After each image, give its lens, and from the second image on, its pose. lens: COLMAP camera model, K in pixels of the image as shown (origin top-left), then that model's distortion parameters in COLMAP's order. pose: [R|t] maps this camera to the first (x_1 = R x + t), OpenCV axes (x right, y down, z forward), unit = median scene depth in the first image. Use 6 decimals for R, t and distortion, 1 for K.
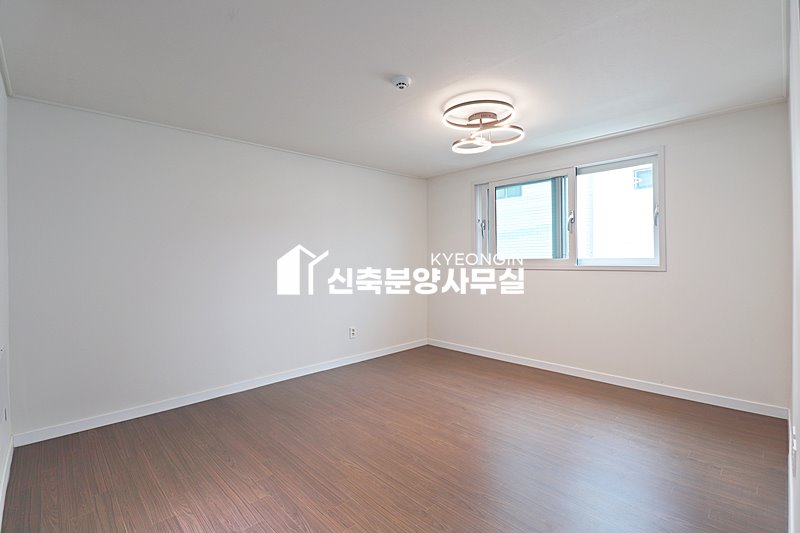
lens RADIAL K [[371.4, 0, 402.6], [0, 371.4, 259.3], [0, 0, 1]] dist [-0.002532, -0.012174]
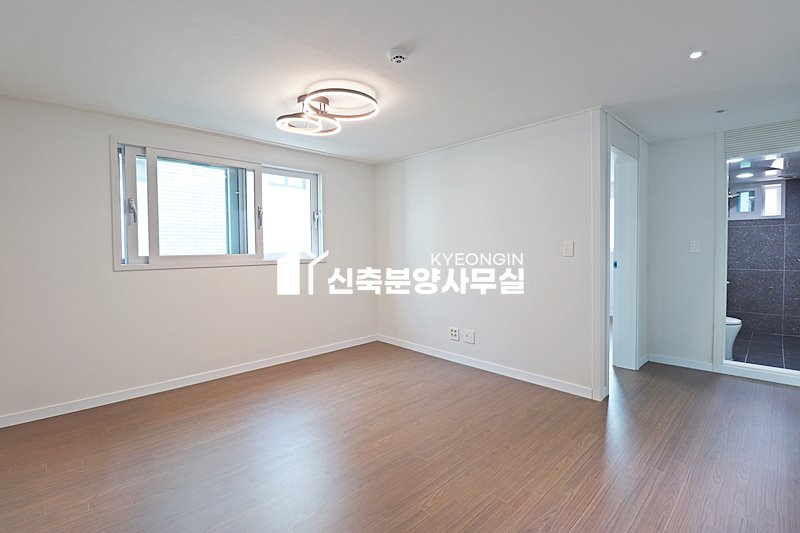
lens RADIAL K [[368.0, 0, 400.8], [0, 368.0, 260.6], [0, 0, 1]] dist [-0.002230, -0.013501]
pose [[0.001916, -0.024152, 0.999706, -0.653181], [0.013941, 0.999612, 0.024123, -0.002295], [-0.999901, 0.013891, 0.002252, 0.726853]]
